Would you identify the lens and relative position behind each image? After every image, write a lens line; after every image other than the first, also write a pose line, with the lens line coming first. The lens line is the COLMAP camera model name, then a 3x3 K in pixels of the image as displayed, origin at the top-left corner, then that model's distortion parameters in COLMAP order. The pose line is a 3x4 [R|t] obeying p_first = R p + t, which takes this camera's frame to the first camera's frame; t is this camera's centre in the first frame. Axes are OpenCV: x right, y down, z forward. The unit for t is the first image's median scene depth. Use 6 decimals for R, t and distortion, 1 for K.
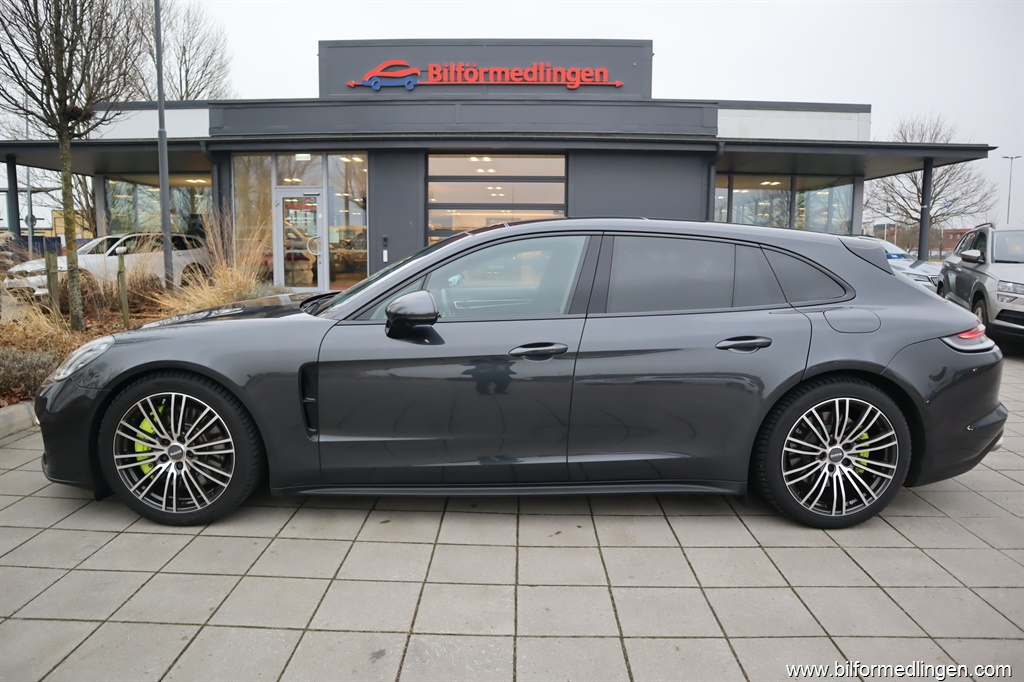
lens RADIAL K [[707.2, 0, 512.0], [0, 707.2, 341.0], [0, 0, 1]] dist [-0.125062, 0.076198]
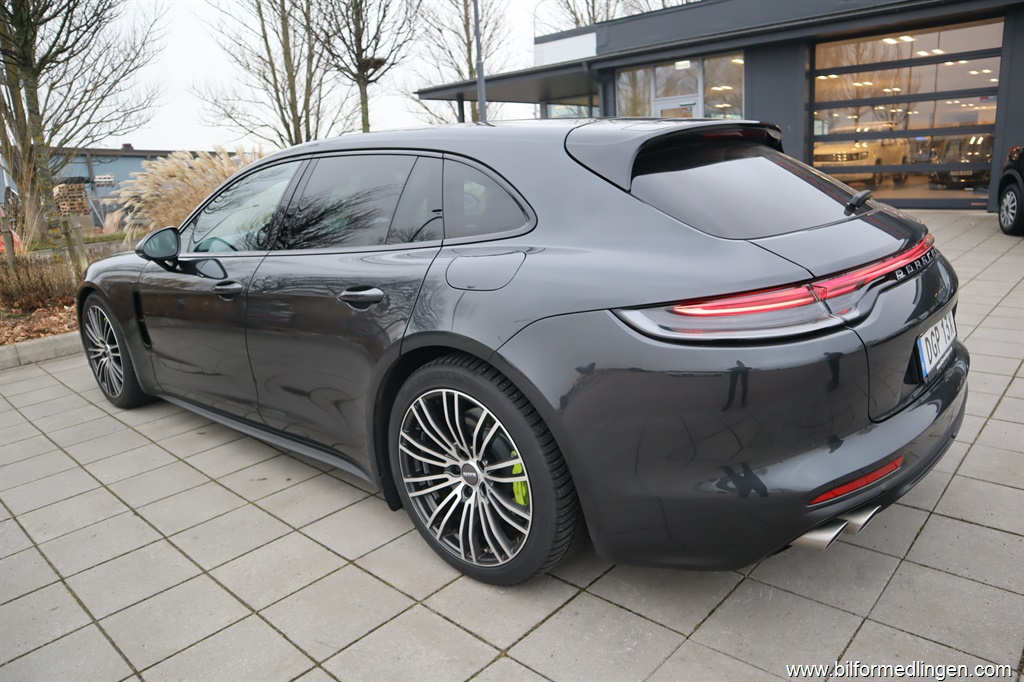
lens RADIAL K [[707.2, 0, 512.0], [0, 707.2, 341.0], [0, 0, 1]] dist [-0.125062, 0.076198]
pose [[0.742301, 0.109003, -0.661141, 0.931243], [-0.025763, 0.990593, 0.134395, -0.051843], [0.669571, -0.082728, 0.738126, 0.540535]]
